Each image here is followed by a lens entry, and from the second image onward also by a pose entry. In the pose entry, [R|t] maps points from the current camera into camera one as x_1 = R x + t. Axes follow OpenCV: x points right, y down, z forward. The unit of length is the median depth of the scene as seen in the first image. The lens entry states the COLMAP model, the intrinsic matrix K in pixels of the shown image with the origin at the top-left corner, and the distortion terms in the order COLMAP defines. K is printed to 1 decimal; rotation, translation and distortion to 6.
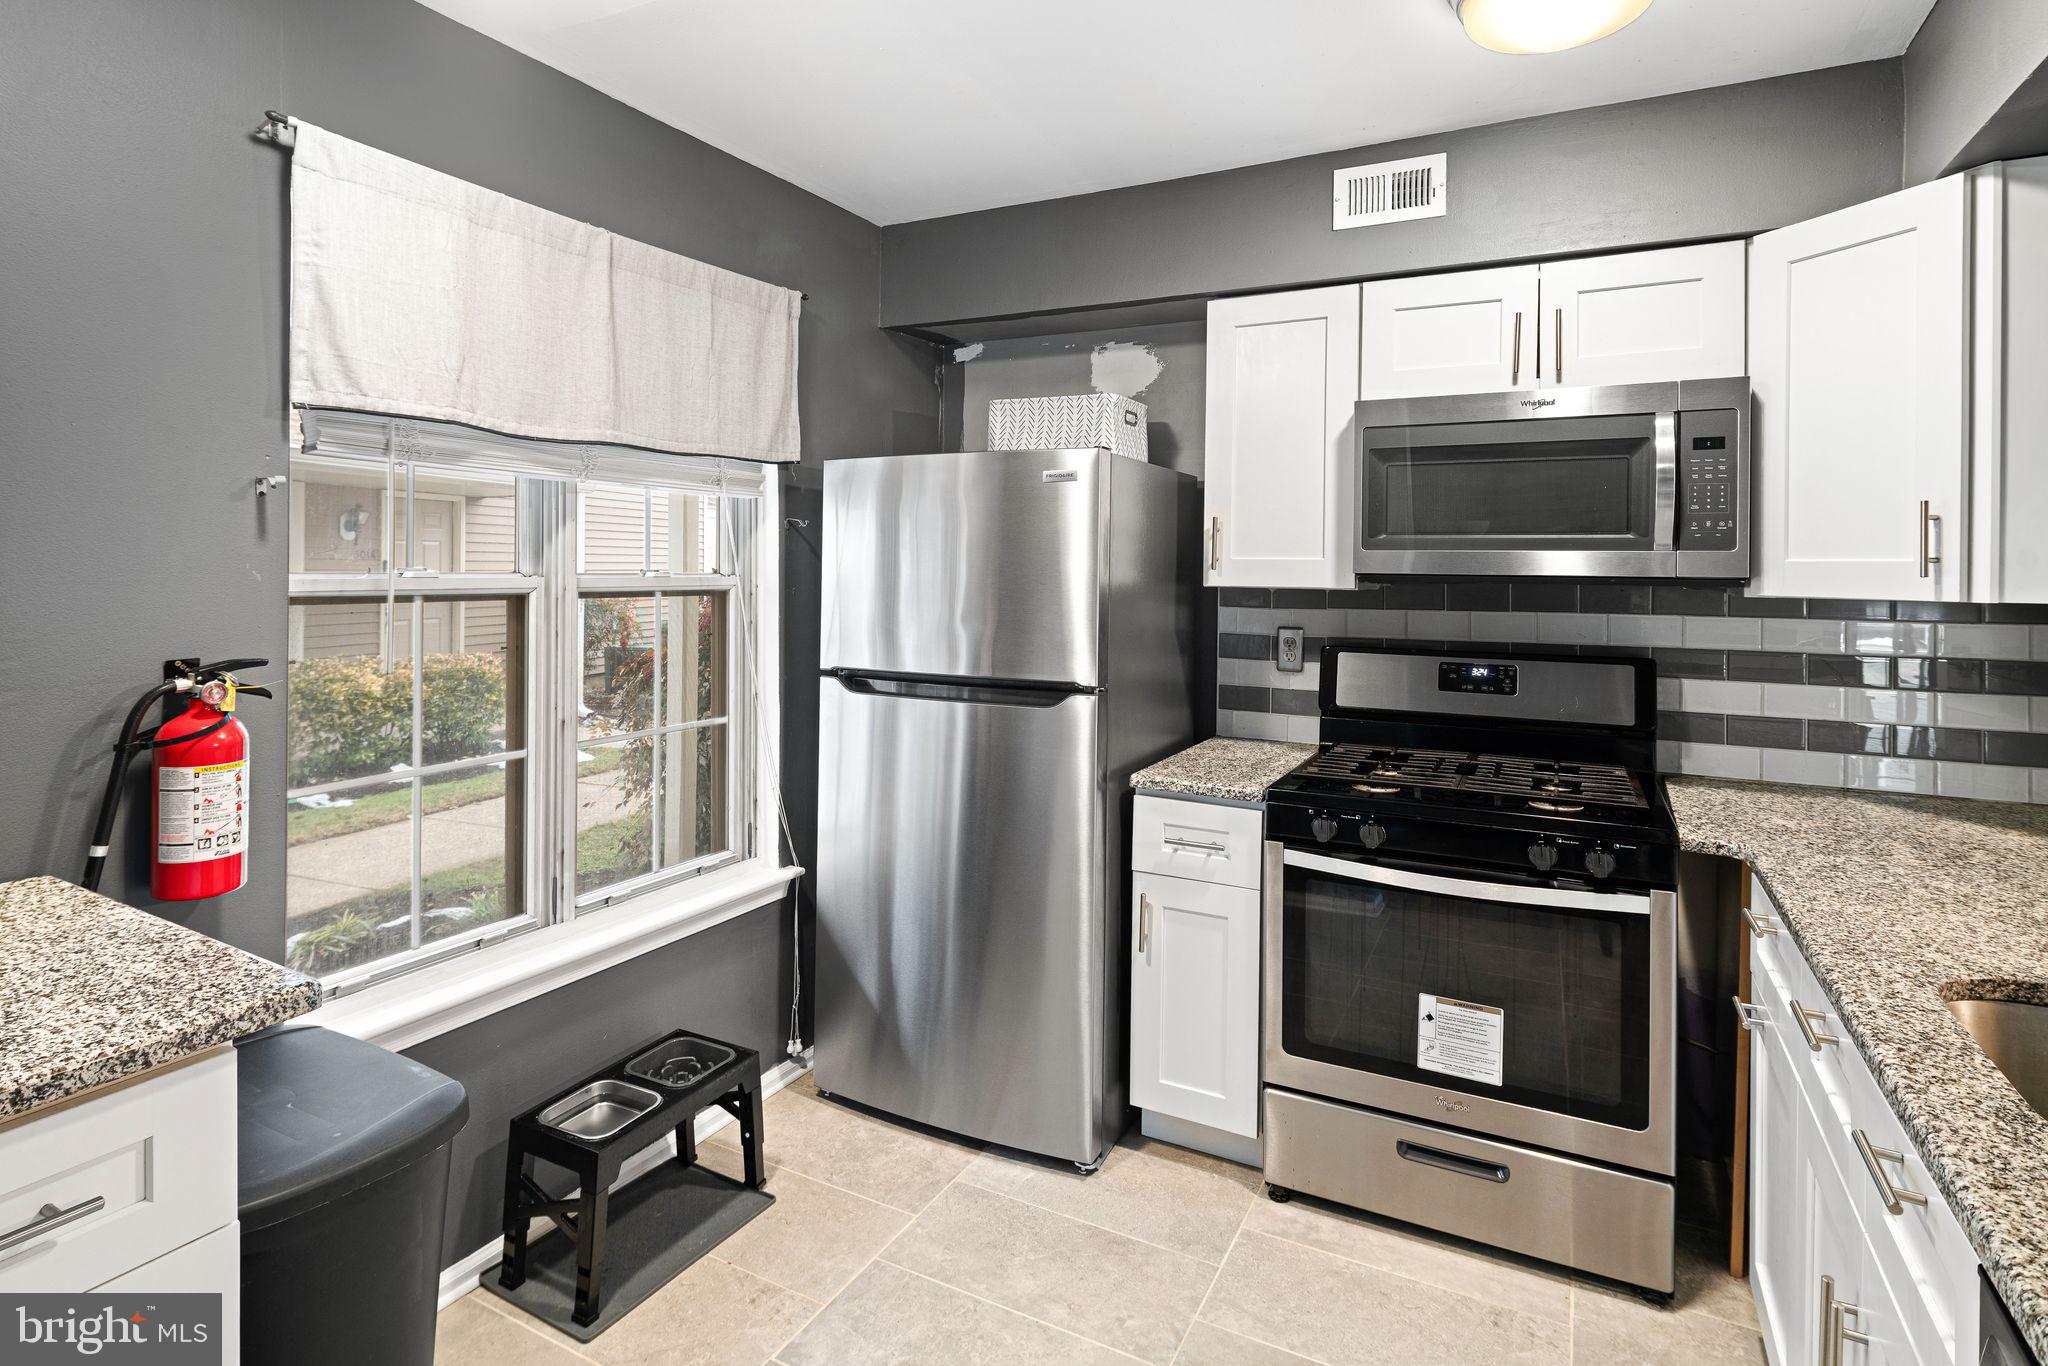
lens RADIAL K [[1049.8, 0, 1019.0], [0, 1049.8, 567.0], [0, 0, 1]] dist [0.001011, -0.002379]
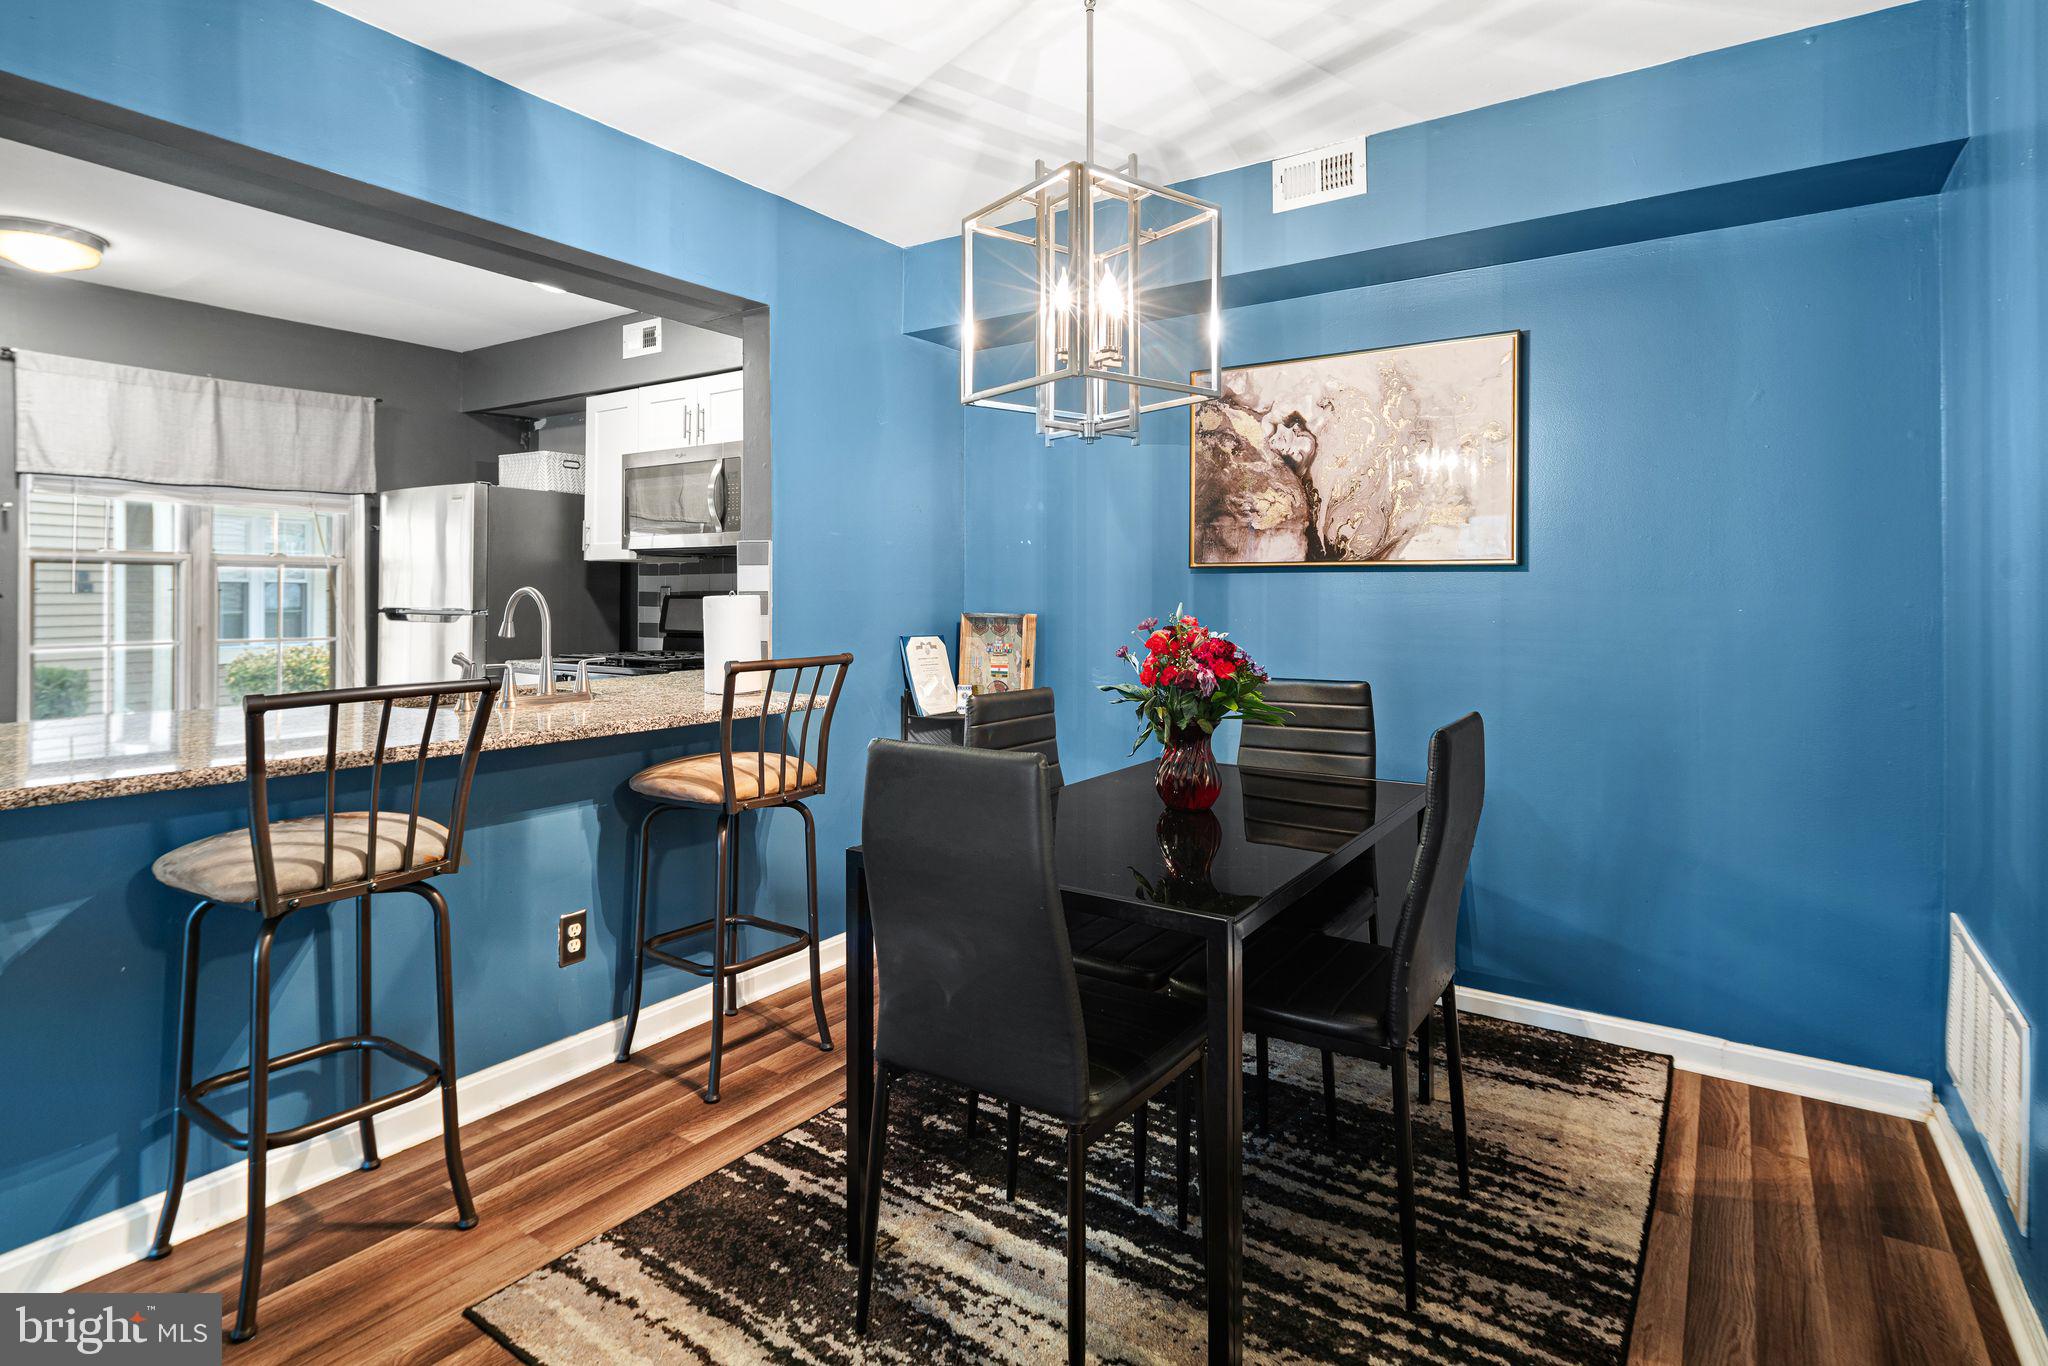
lens RADIAL K [[1040.1, 0, 1026.9], [0, 1040.1, 591.7], [0, 0, 1]] dist [0.001184, -0.000759]
pose [[0.994566, -0.006804, -0.103881, 1.239805], [0.006432, 0.999972, -0.003913, 0.093023], [0.103905, 0.003224, 0.994582, -0.738352]]
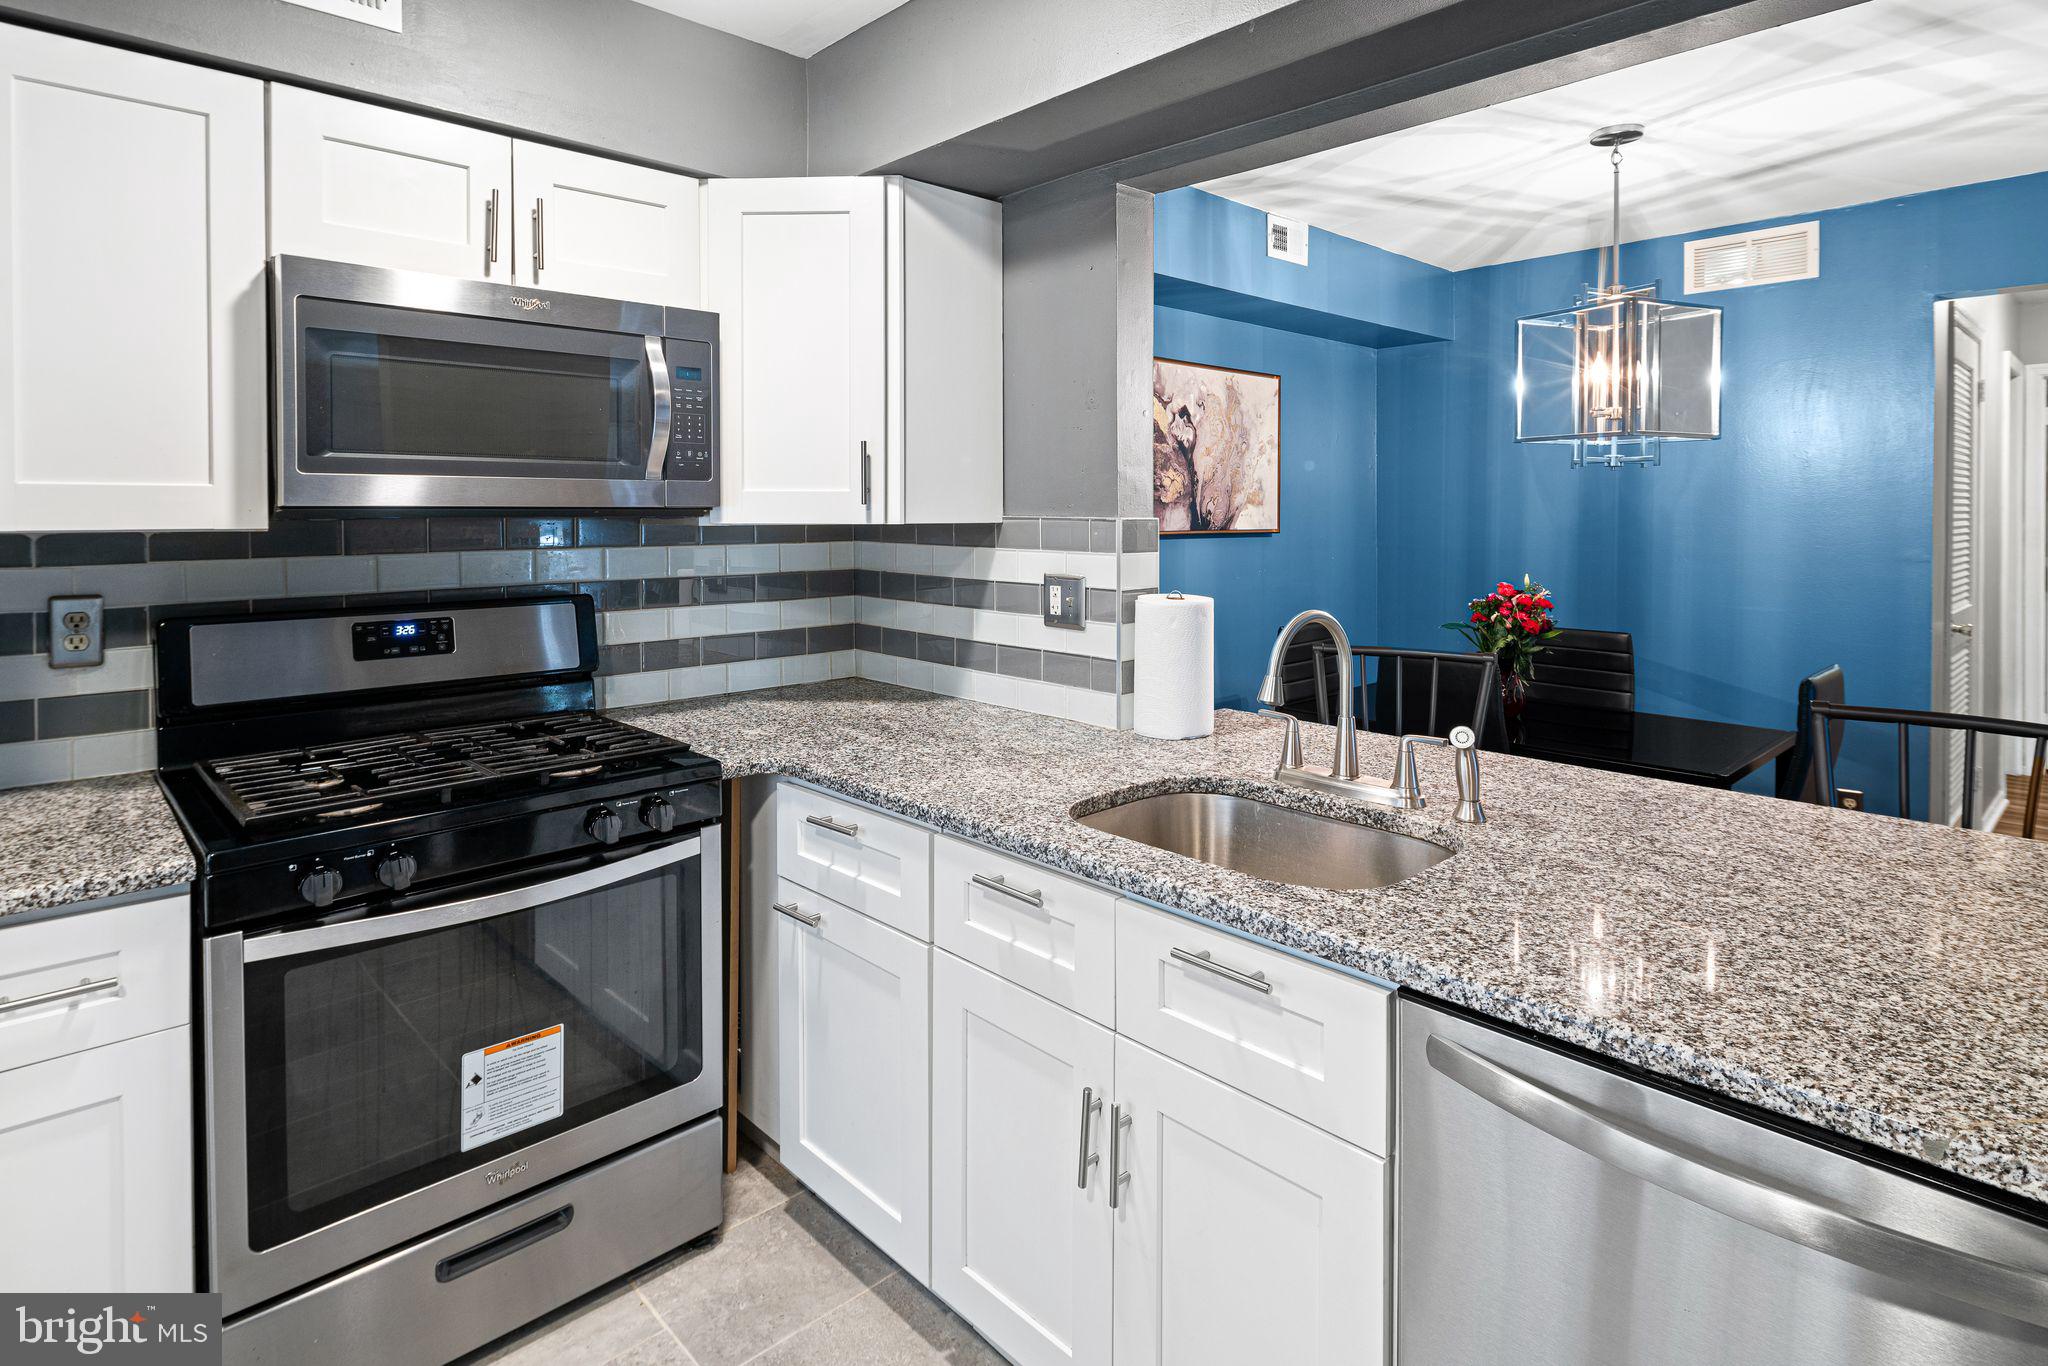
lens RADIAL K [[1064.1, 0, 1004.5], [0, 1064.1, 526.9], [0, 0, 1]] dist [-0.000851, -0.001367]
pose [[0.327879, -0.025220, 0.944383, -0.188471], [0.004045, 0.999672, 0.025292, 0.003941], [-0.944711, -0.004473, 0.327873, 0.339697]]
